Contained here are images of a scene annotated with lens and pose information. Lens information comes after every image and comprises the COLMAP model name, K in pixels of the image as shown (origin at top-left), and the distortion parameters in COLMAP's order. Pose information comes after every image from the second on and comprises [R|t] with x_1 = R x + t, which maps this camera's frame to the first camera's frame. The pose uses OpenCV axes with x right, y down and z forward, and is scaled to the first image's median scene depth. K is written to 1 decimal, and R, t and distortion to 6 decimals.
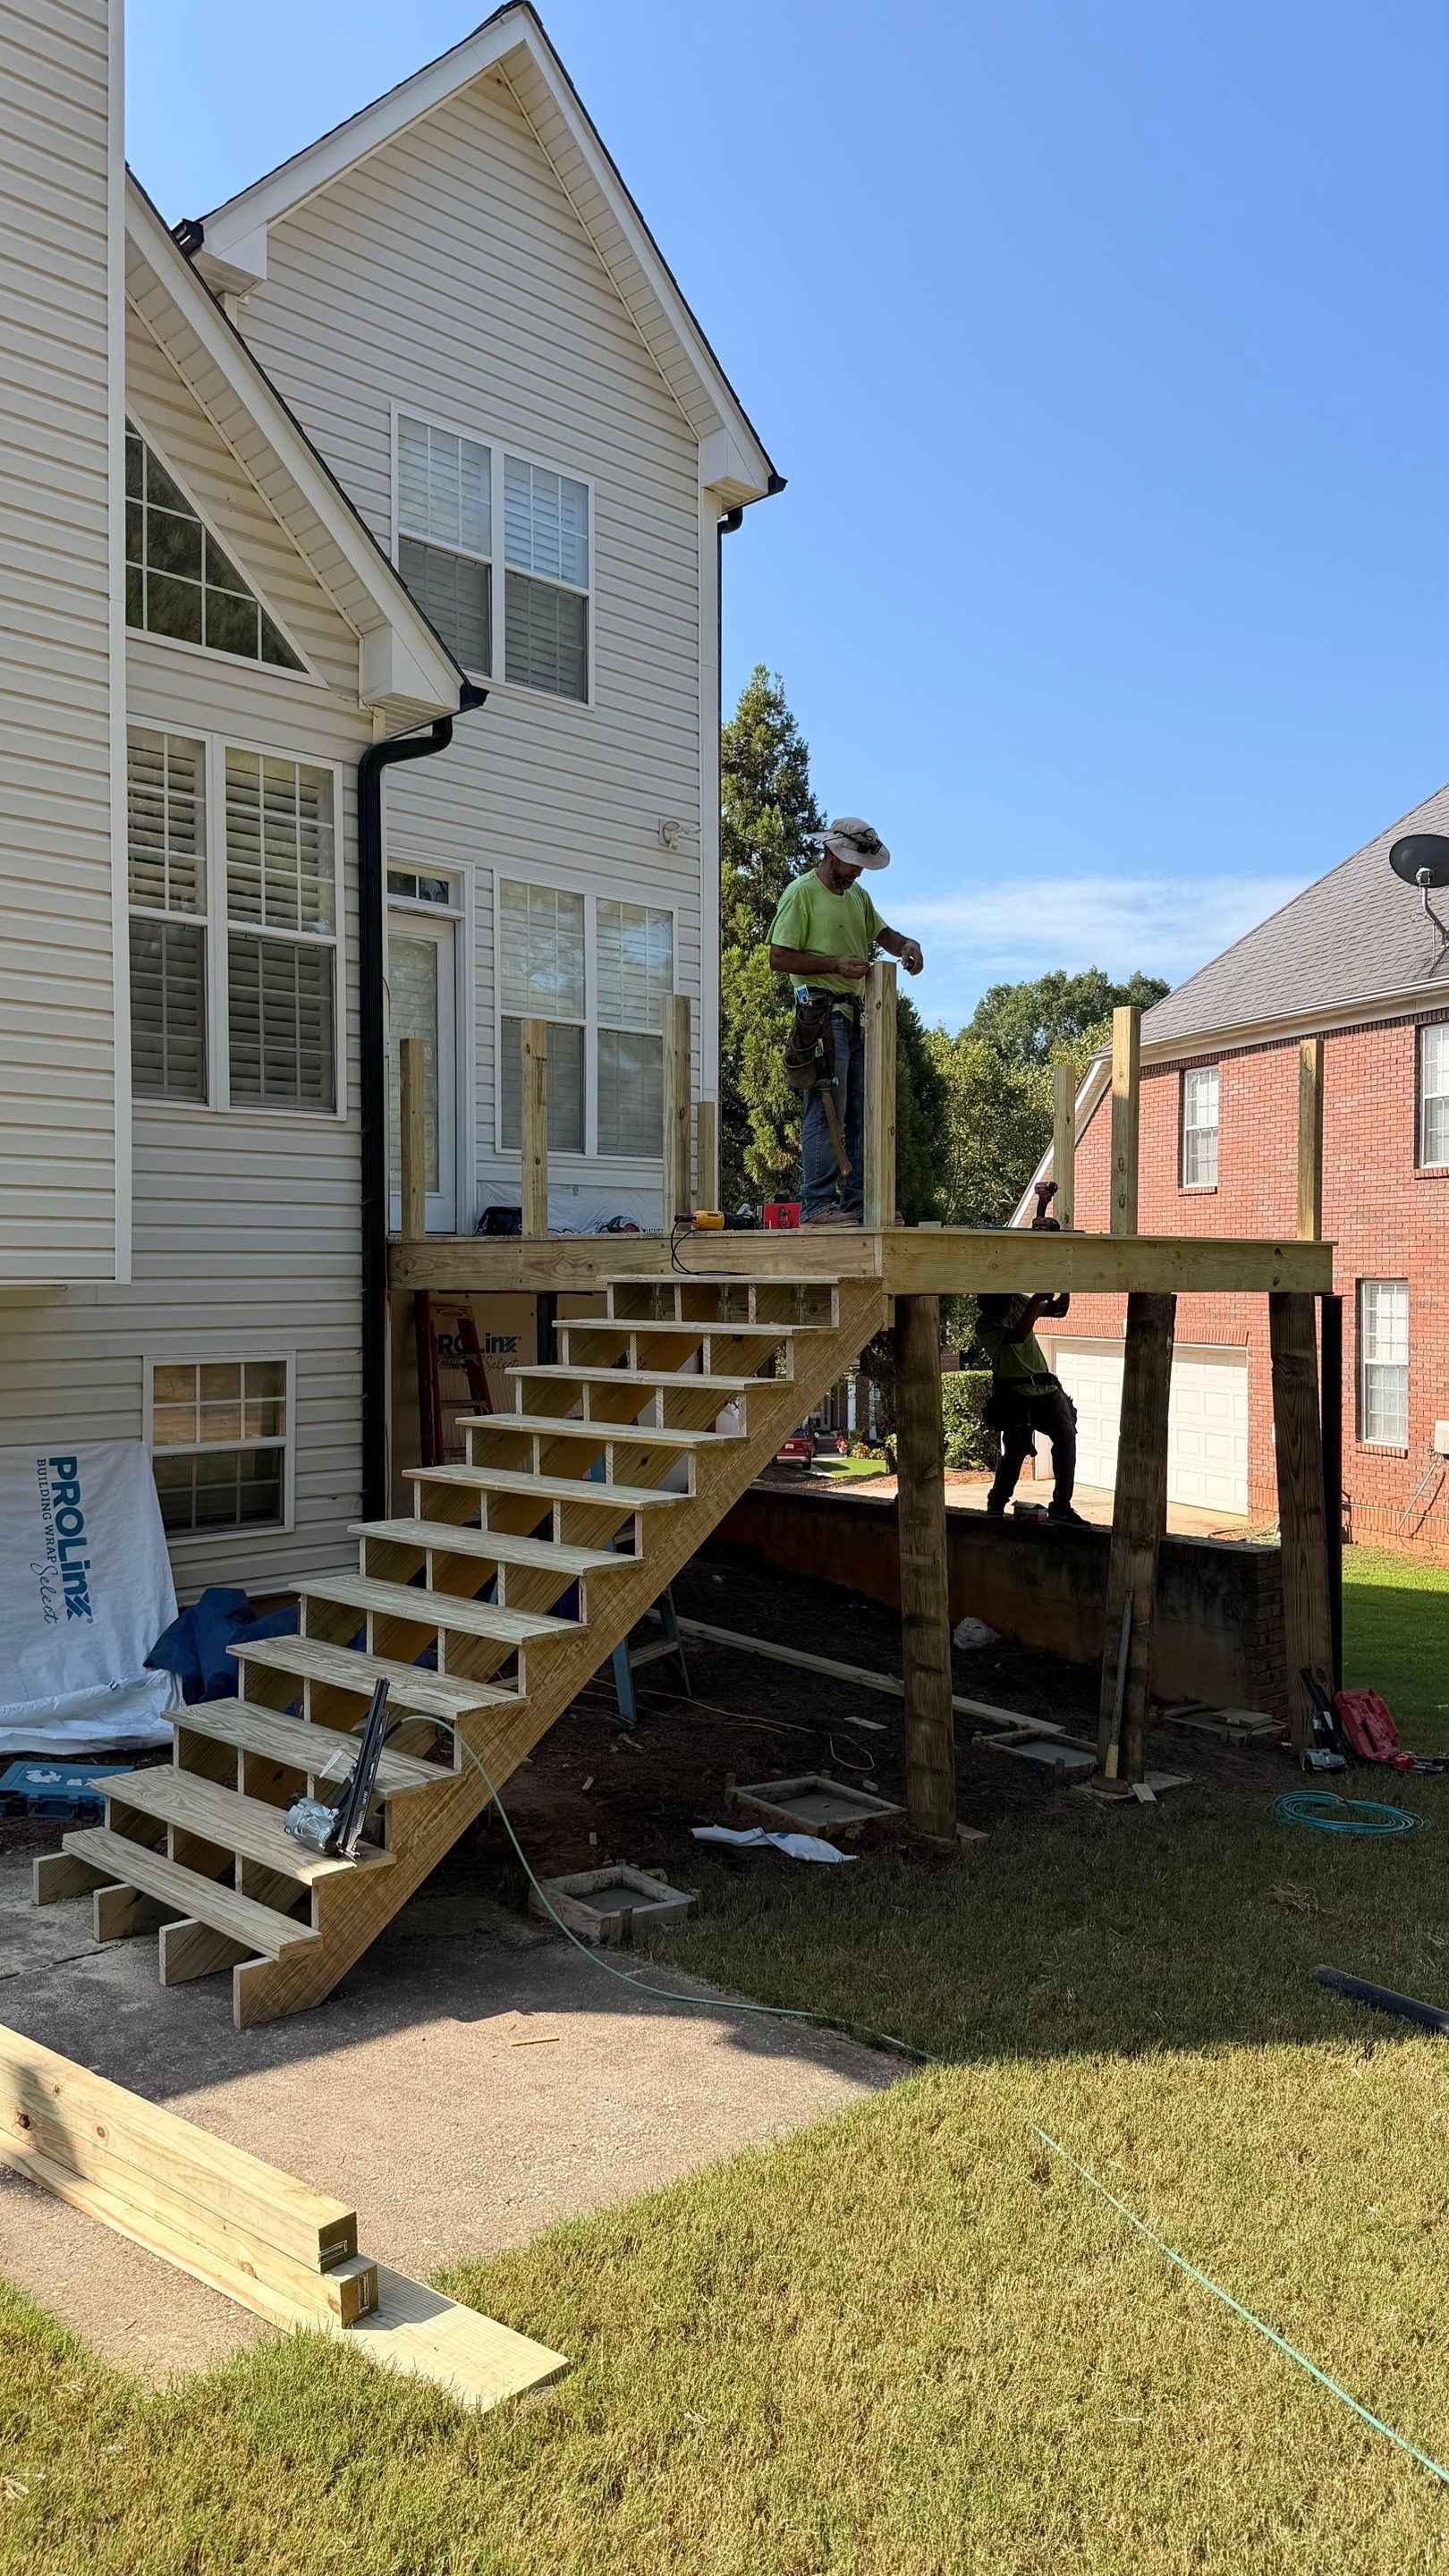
lens RADIAL K [[1800.9, 0, 718.1], [0, 1800.9, 1295.3], [0, 0, 1]] dist [0.165716, -0.311367]
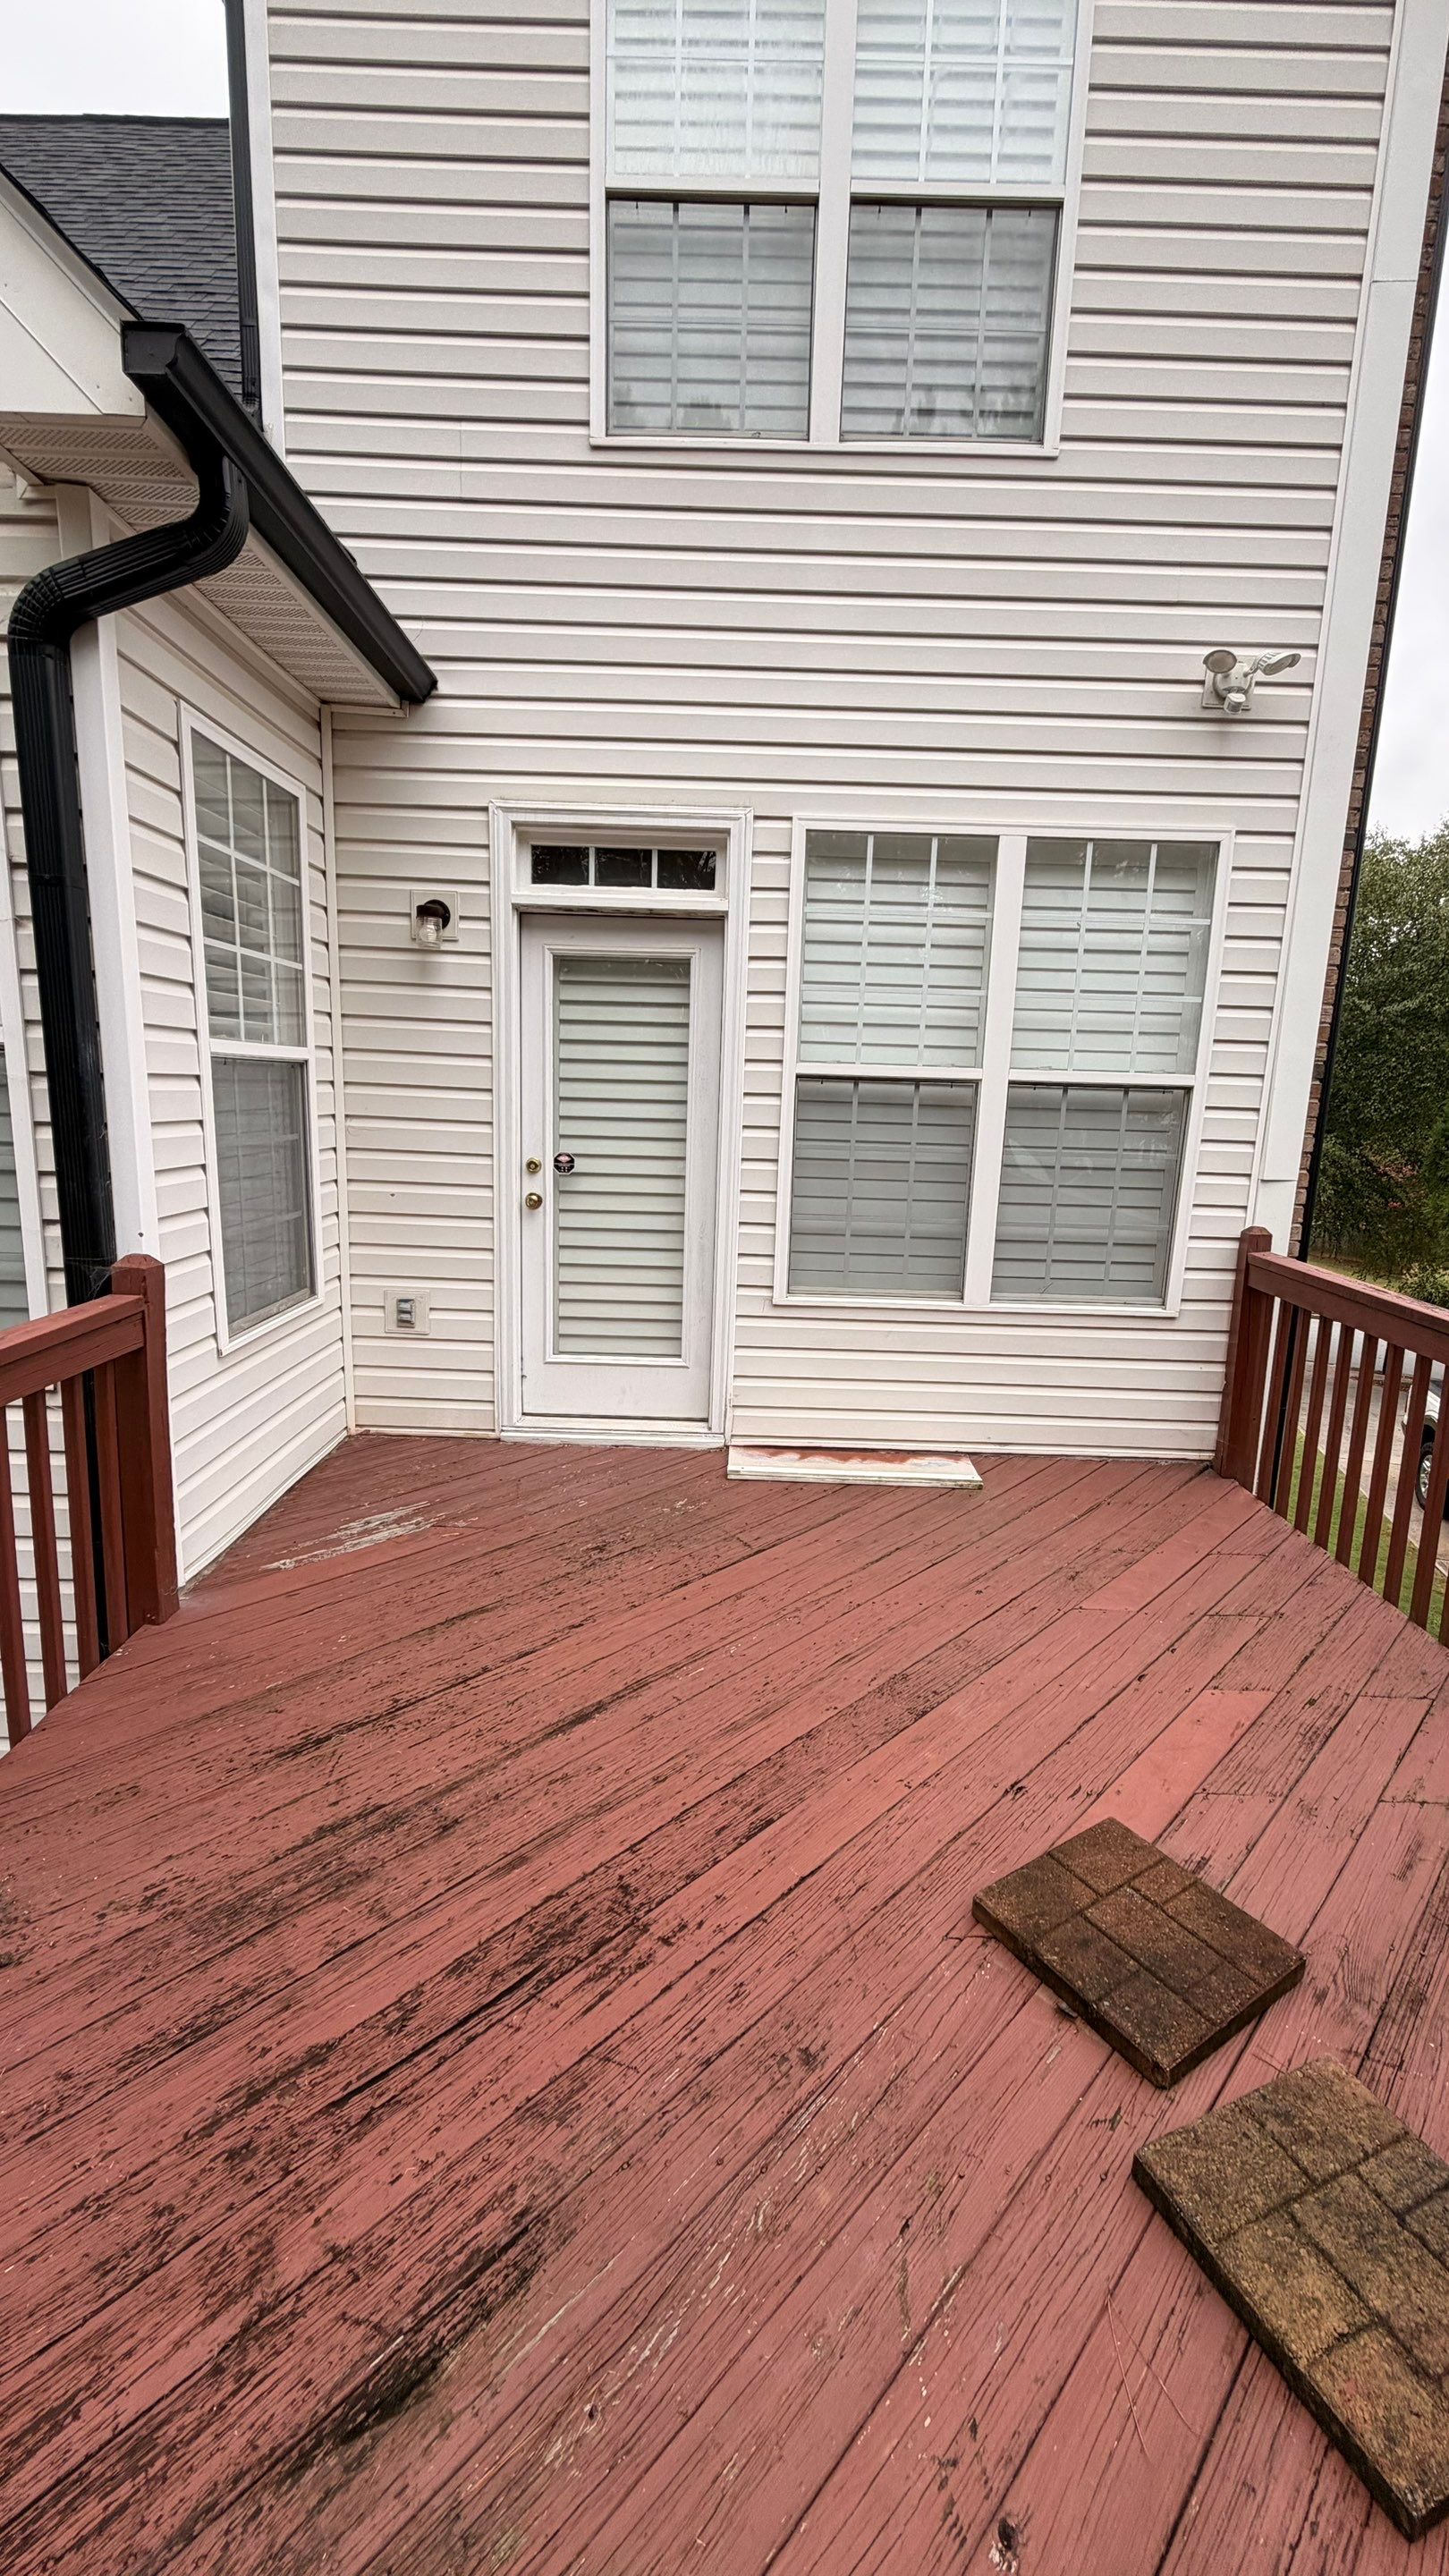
lens RADIAL K [[1023.8, 0, 728.3], [0, 1023.8, 1279.0], [0, 0, 1]] dist [0.000226, -0.000167]
pose [[0.714221, 0.149191, -0.683835, 0.103851], [-0.037070, 0.983710, 0.175897, -0.151686], [0.698938, -0.100280, 0.708117, 0.766070]]
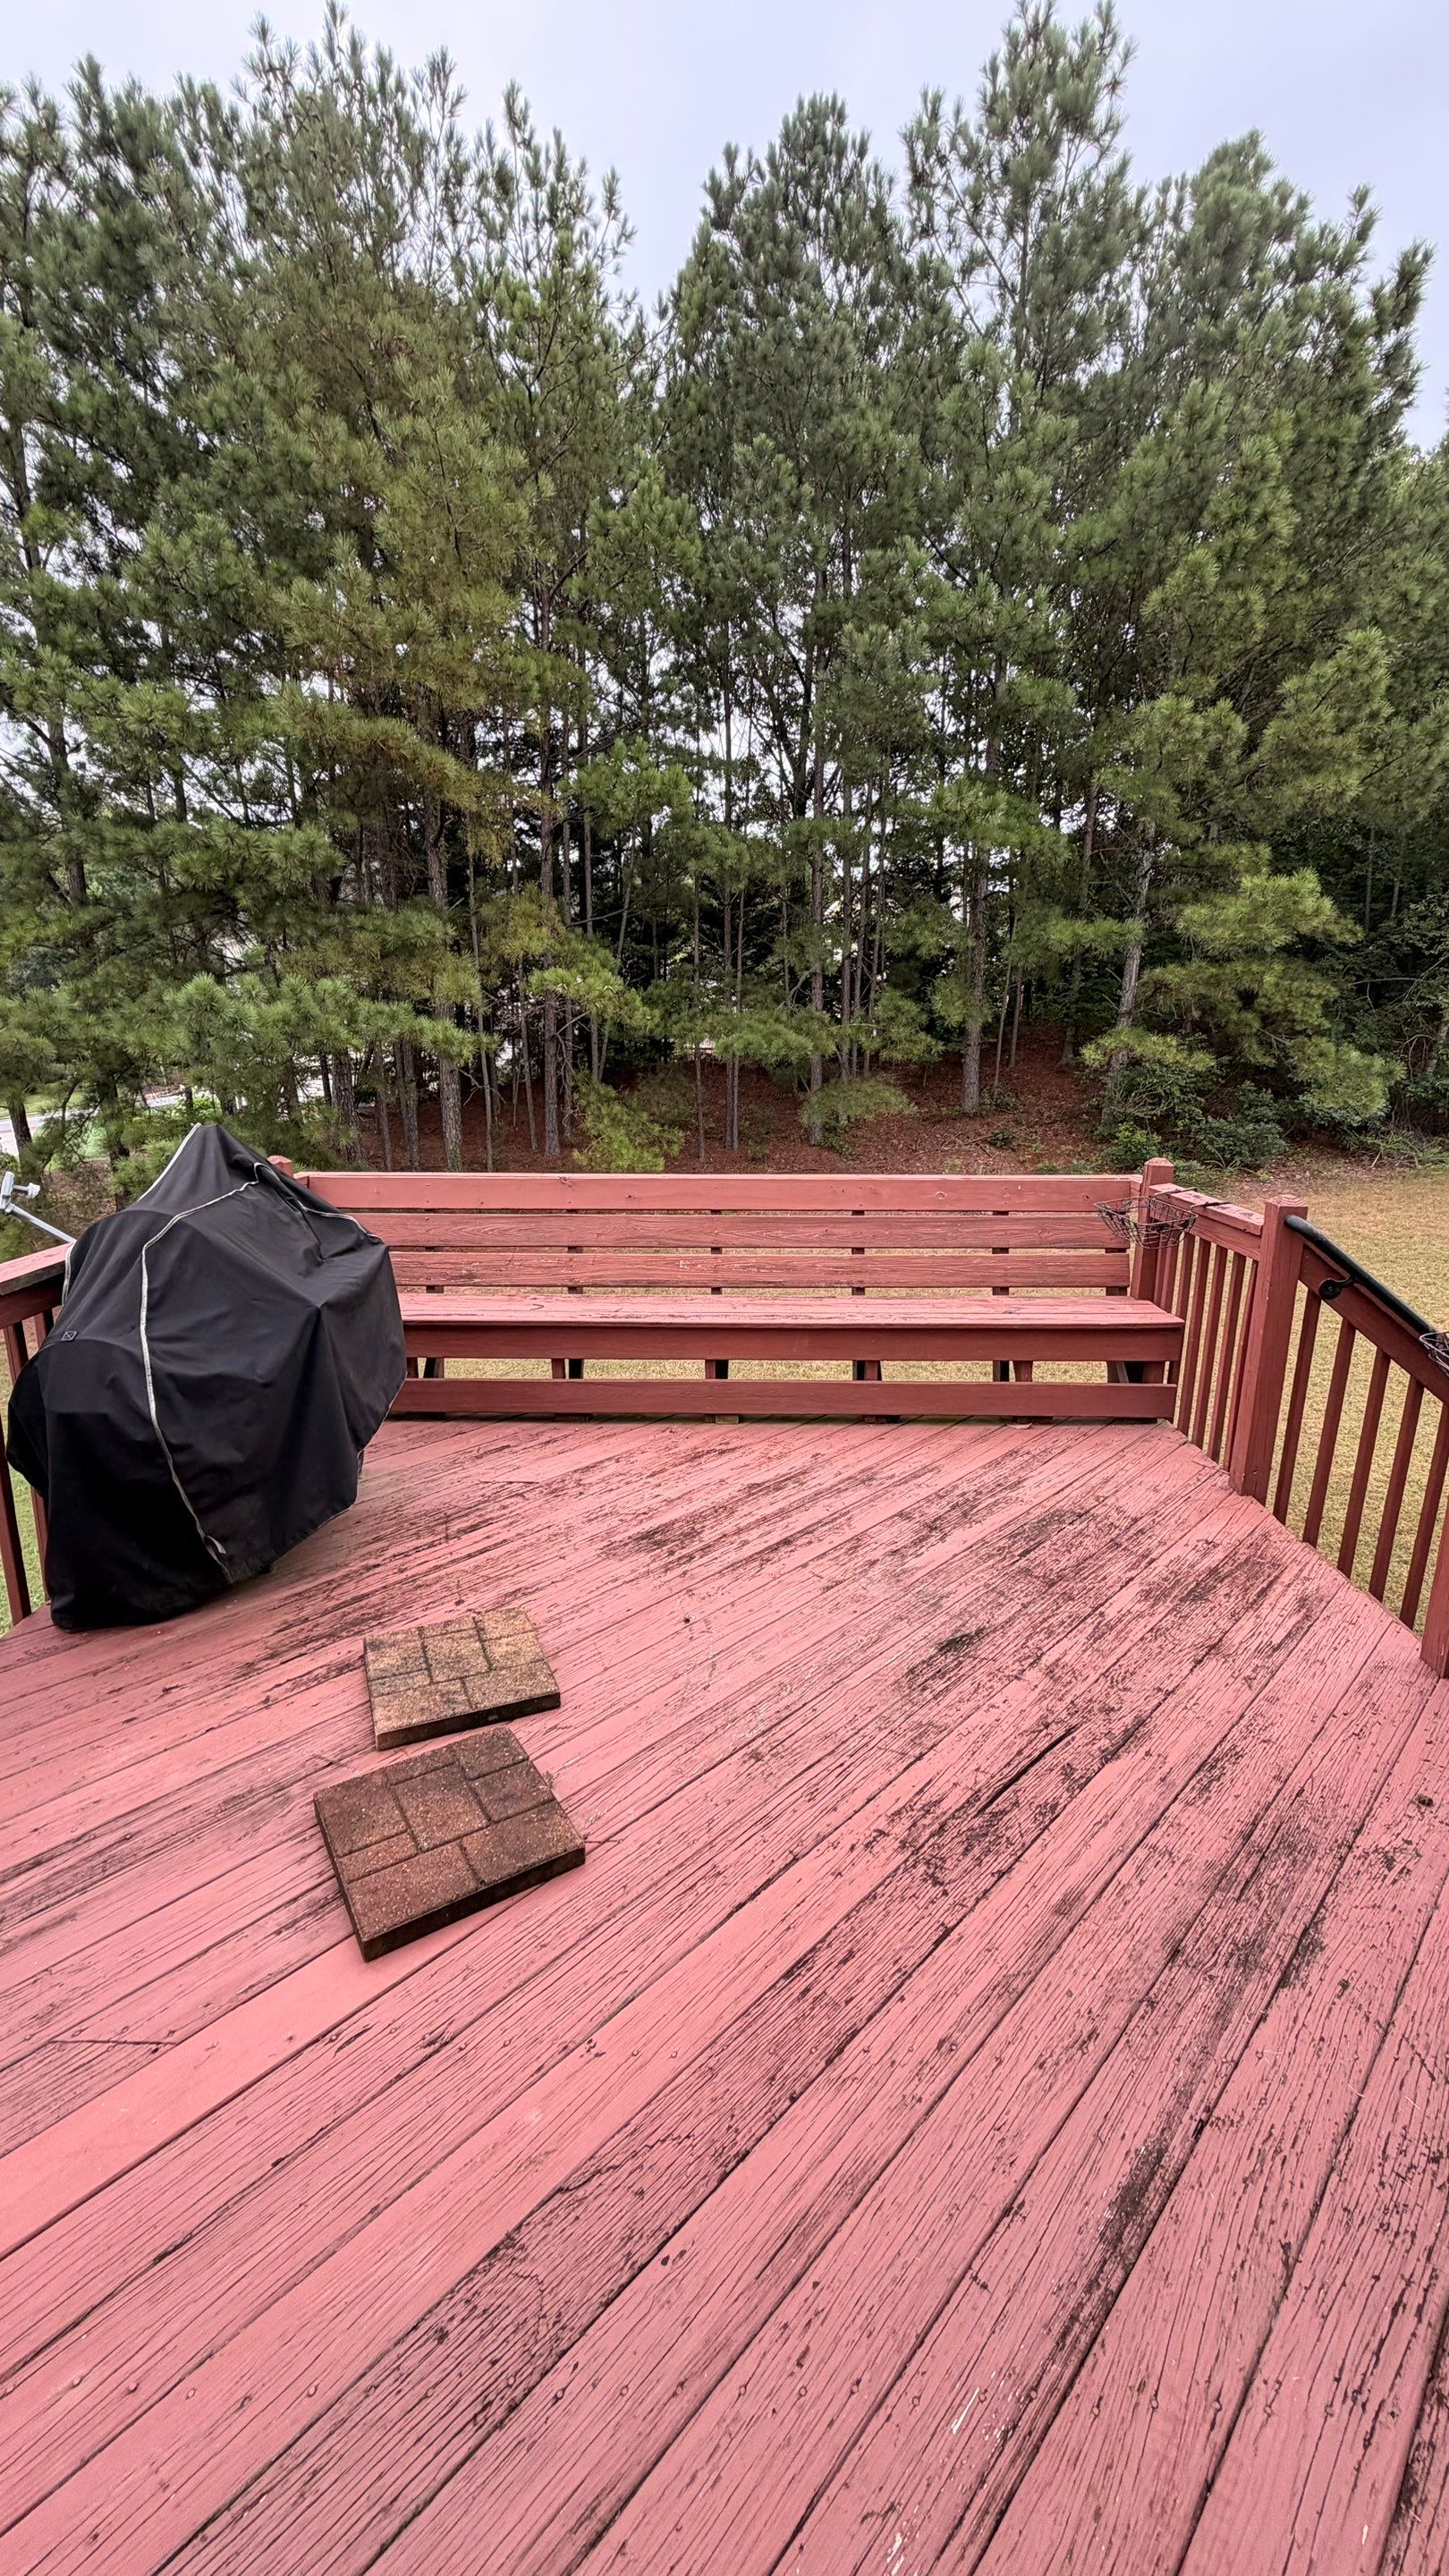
lens RADIAL K [[1004.4, 0, 724.3], [0, 1004.4, 1297.0], [0, 0, 1]] dist [0.002048, 0.000407]
pose [[-0.707045, -0.182348, 0.683254, -0.072749], [0.002811, 0.965451, 0.260571, -0.154991], [-0.707163, 0.186156, -0.682104, 0.974260]]
